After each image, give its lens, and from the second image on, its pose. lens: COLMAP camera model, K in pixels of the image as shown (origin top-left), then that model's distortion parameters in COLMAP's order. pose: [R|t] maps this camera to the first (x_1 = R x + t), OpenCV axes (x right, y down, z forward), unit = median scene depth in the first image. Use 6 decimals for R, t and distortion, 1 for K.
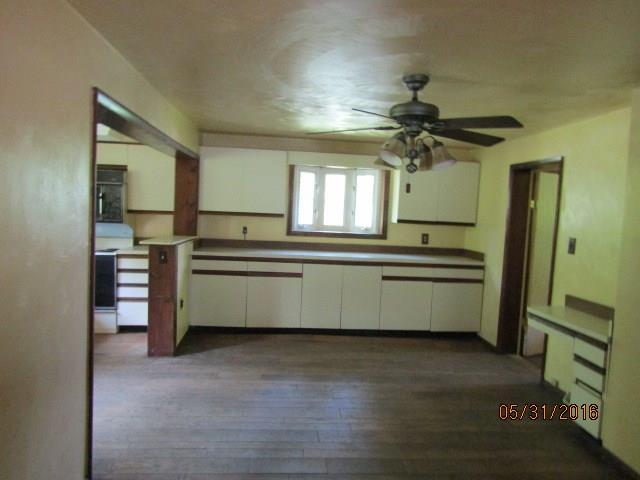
lens RADIAL K [[455.7, 0, 319.8], [0, 455.7, 238.1], [0, 0, 1]] dist [0.005763, -0.004044]
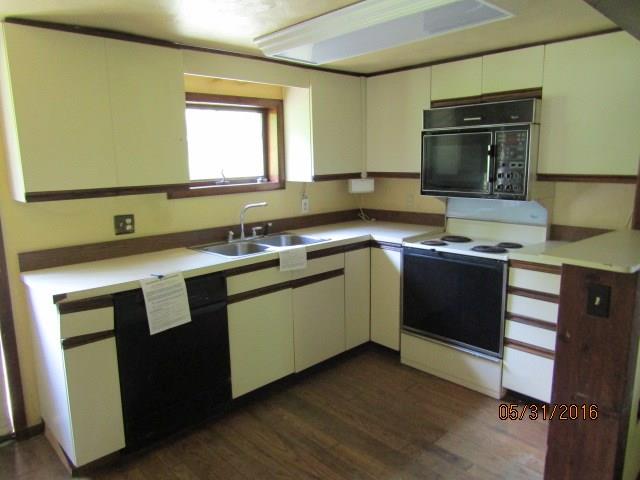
lens RADIAL K [[455.7, 0, 322.6], [0, 455.7, 239.6], [0, 0, 1]] dist [0.005763, -0.004044]
pose [[0.620891, 0.089173, -0.778809, -0.163872], [-0.024347, 0.995223, 0.094542, -0.031830], [0.783519, -0.039738, 0.620096, 0.492850]]
